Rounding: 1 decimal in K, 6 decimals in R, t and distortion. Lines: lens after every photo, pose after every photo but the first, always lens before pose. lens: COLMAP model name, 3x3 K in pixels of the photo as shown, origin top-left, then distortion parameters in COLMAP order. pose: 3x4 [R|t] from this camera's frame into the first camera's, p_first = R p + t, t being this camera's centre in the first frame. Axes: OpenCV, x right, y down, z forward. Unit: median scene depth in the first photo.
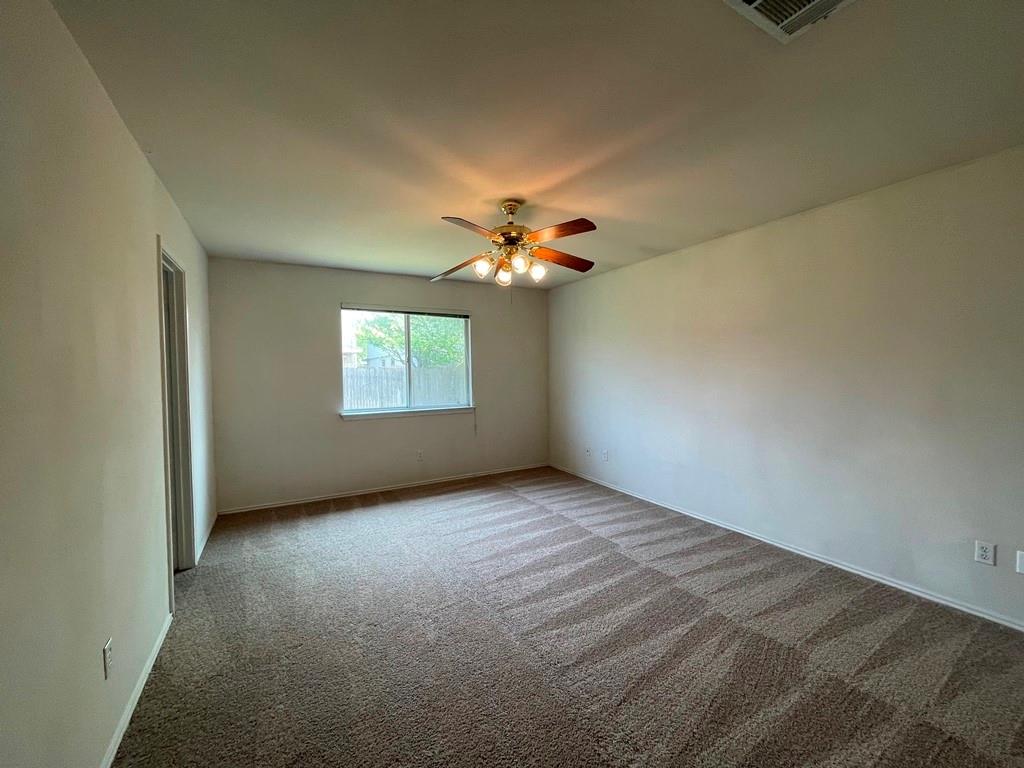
lens RADIAL K [[417.0, 0, 511.8], [0, 417.0, 384.5], [0, 0, 1]] dist [0.000891, -0.001069]
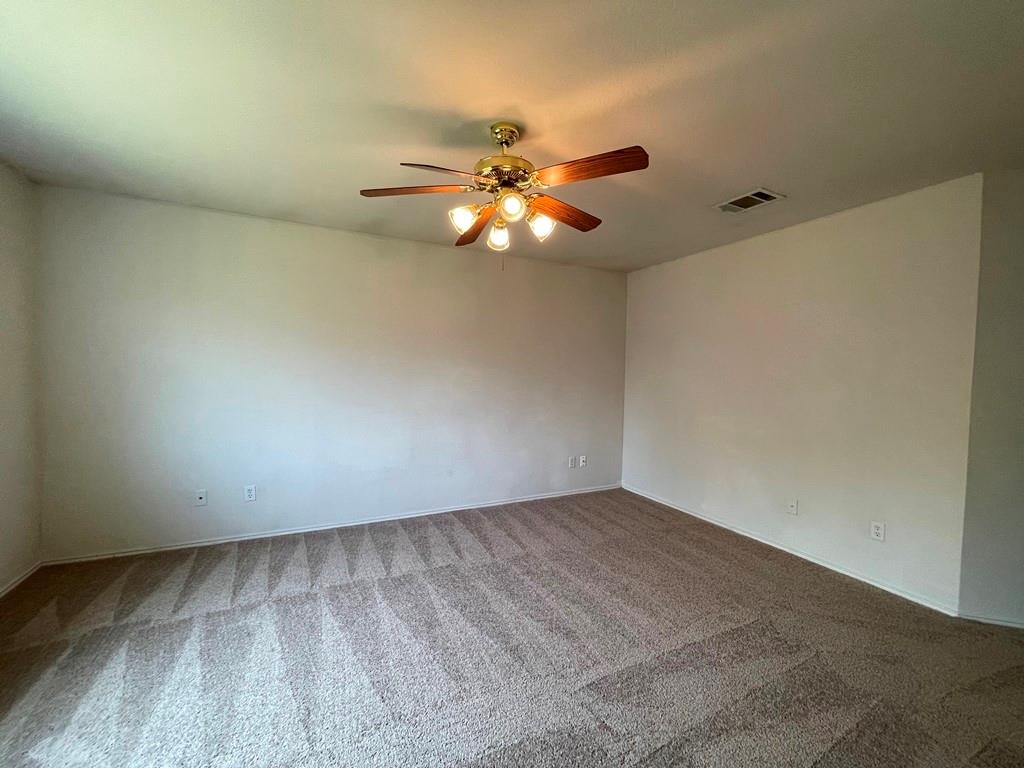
lens RADIAL K [[417.0, 0, 510.1], [0, 417.0, 381.5], [0, 0, 1]] dist [0.000891, -0.001069]
pose [[0.068690, -0.017105, 0.997491, -0.877577], [0.021308, 0.999650, 0.015675, -0.019138], [-0.997410, 0.020177, 0.069031, 1.162695]]
